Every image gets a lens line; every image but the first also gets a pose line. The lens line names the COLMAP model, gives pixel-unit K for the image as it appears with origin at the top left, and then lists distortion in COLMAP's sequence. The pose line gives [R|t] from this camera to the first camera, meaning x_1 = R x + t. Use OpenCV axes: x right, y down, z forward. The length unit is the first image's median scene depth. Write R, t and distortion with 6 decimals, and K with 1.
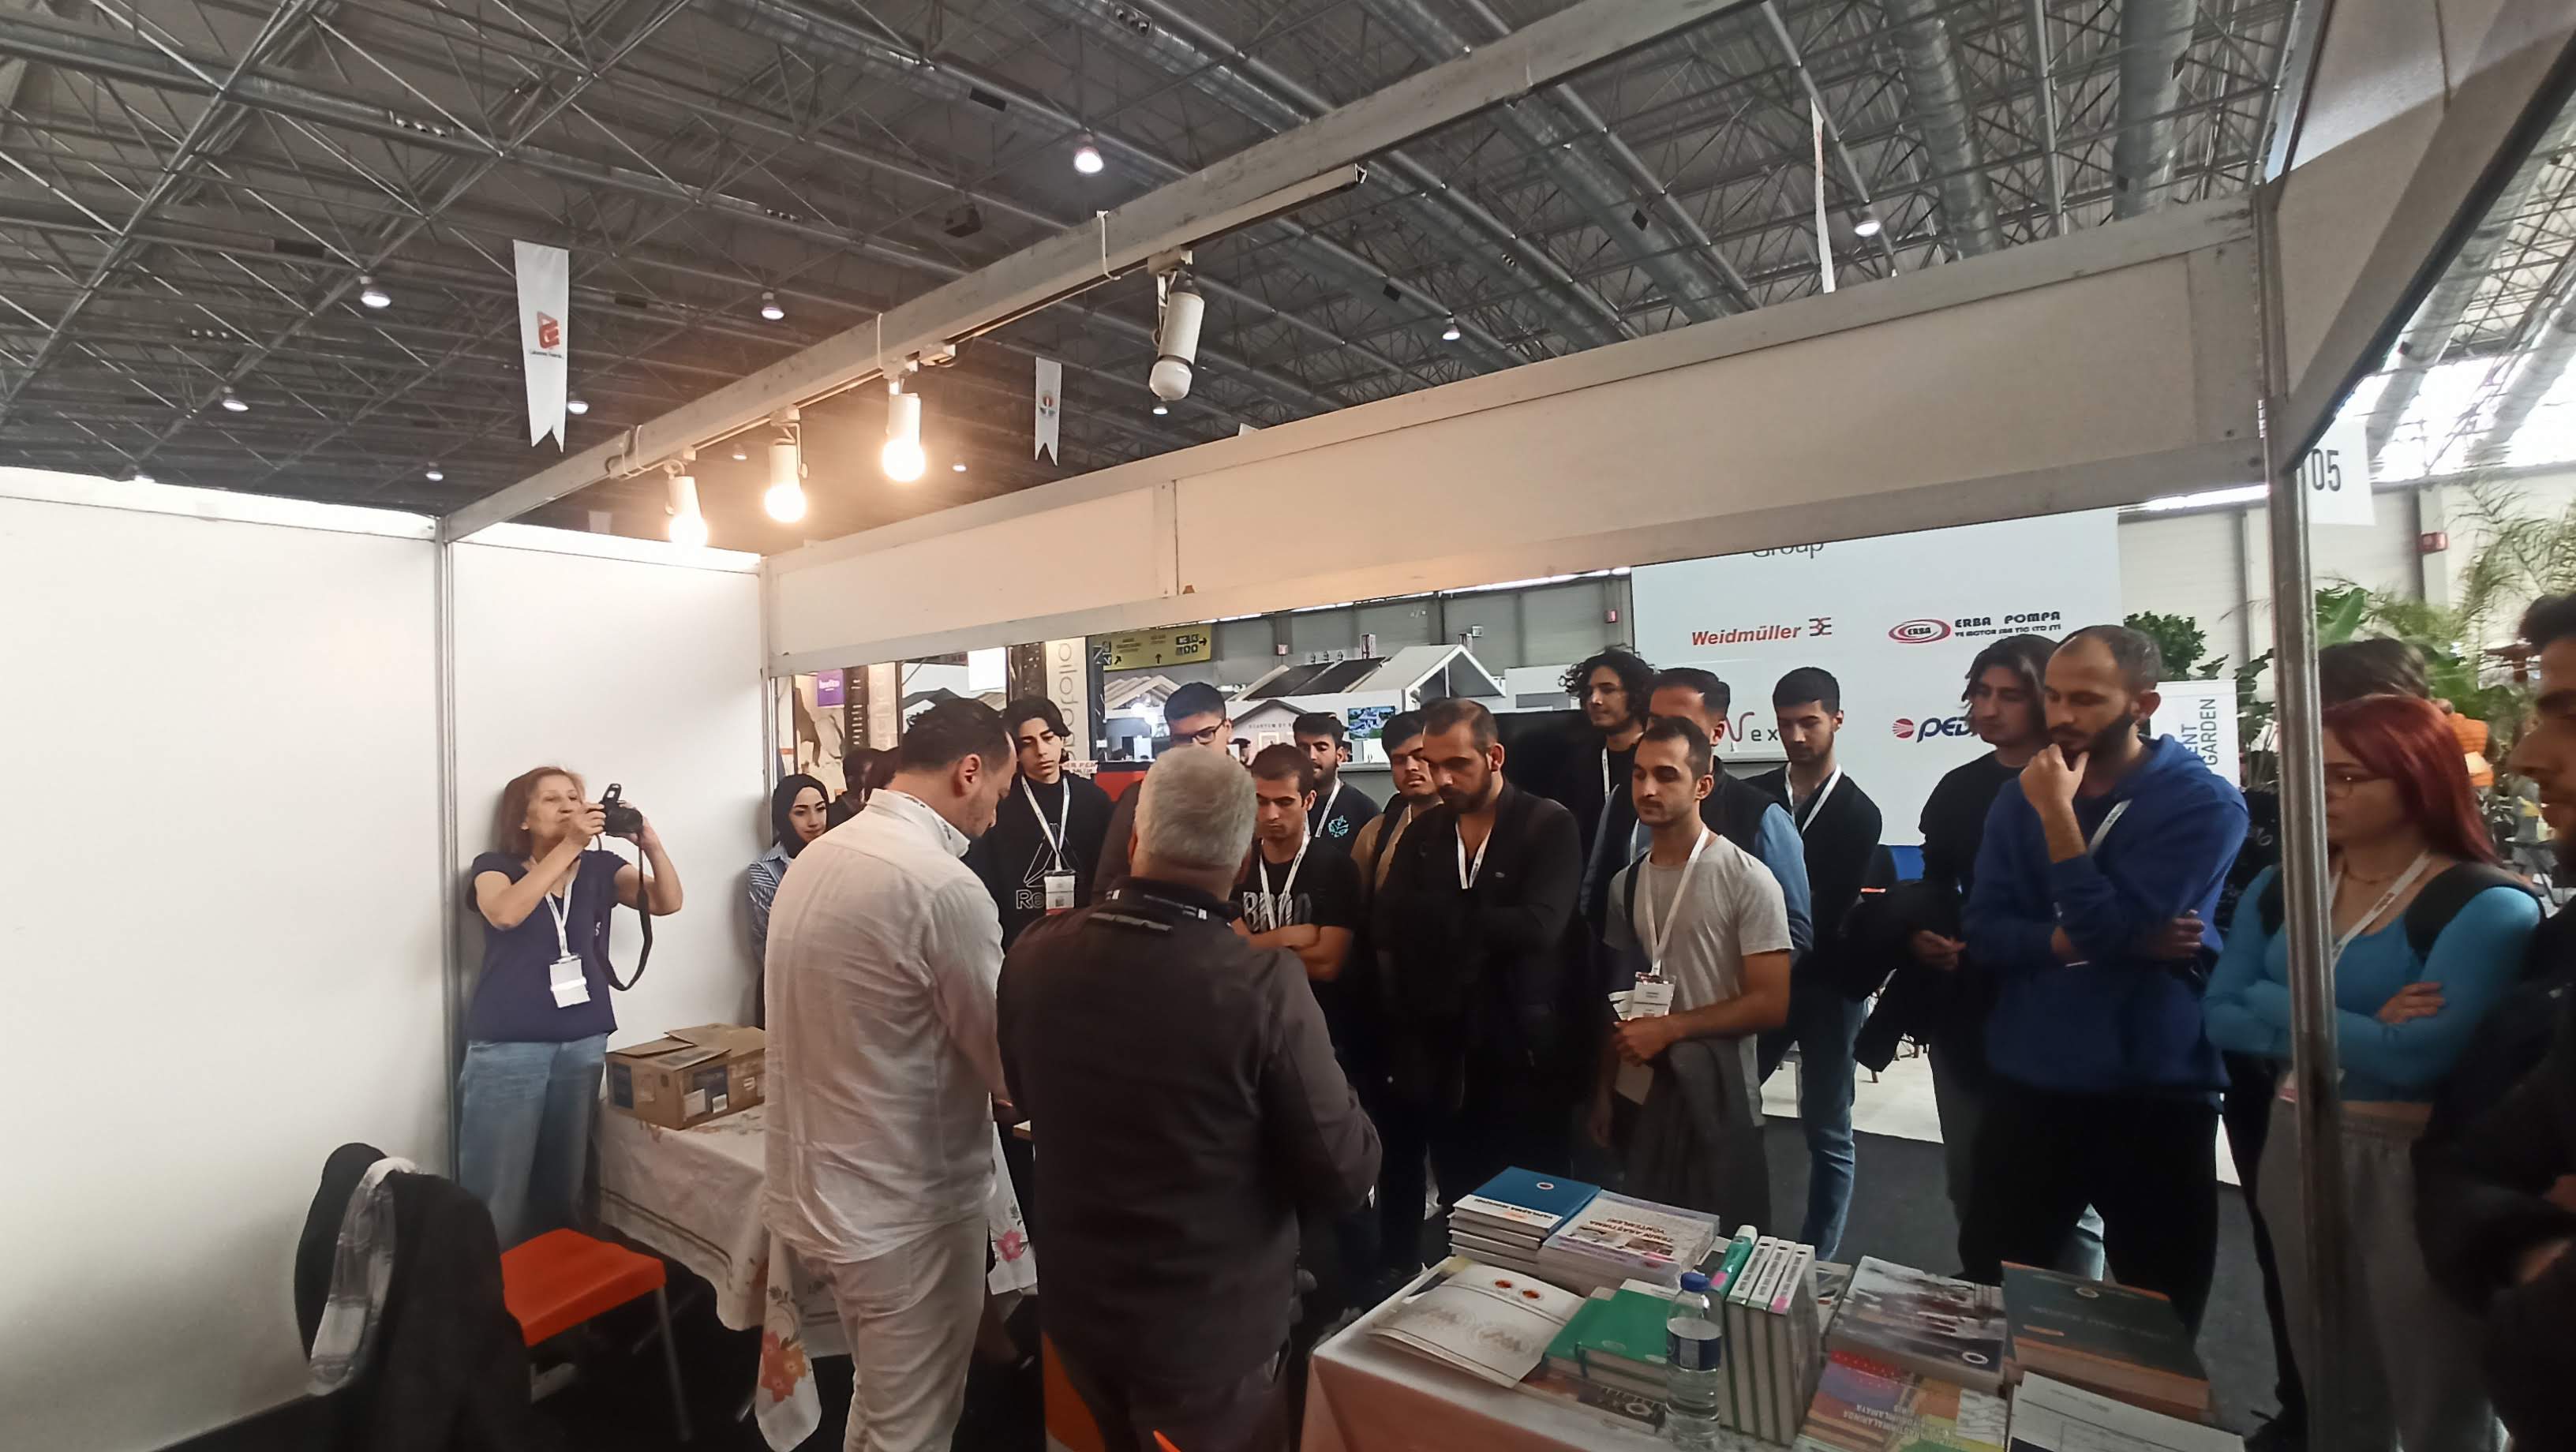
lens RADIAL K [[1161.7, 0, 1233.2], [0, 1161.7, 737.8], [0, 0, 1]] dist [-0.084309, 0.057793]
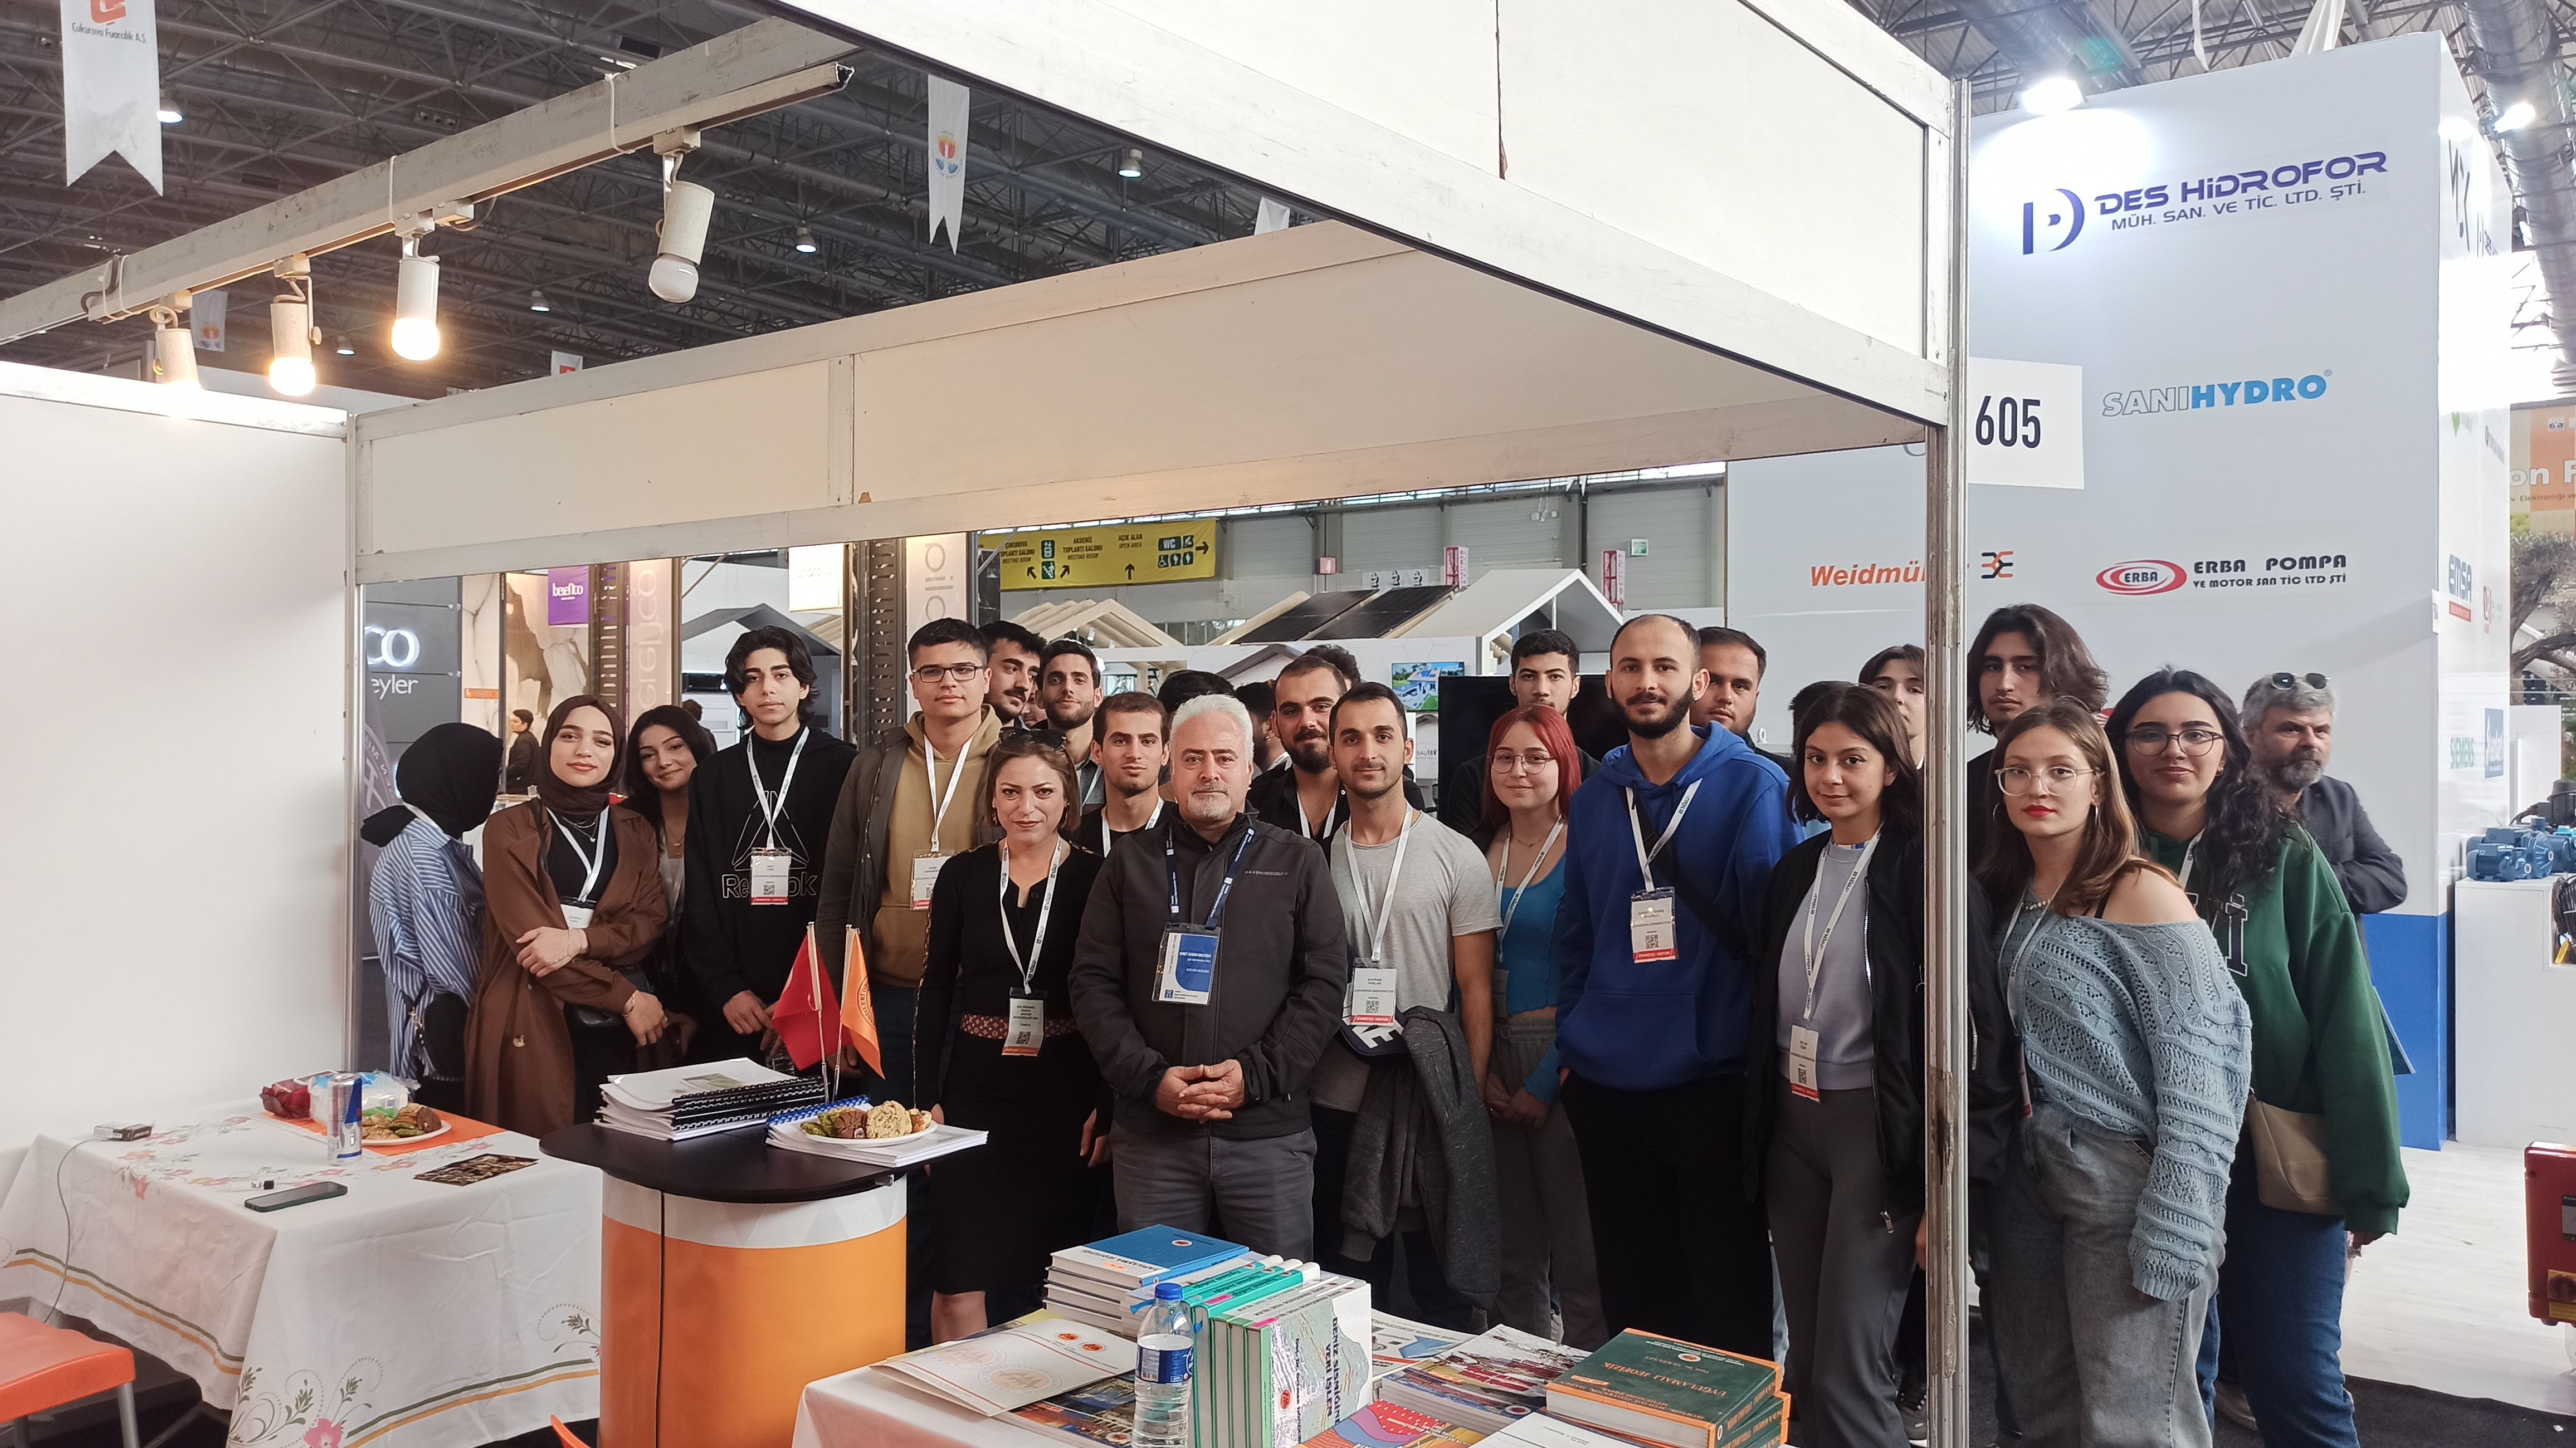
lens RADIAL K [[1912.8, 0, 1277.4], [0, 1912.8, 727.9], [0, 0, 1]] dist [0.064785, -0.070780]
pose [[0.999145, 0.040679, -0.007439, 0.121832], [-0.040584, 0.999098, 0.012509, 0.000108], [0.007941, -0.012196, 0.999894, -0.138227]]
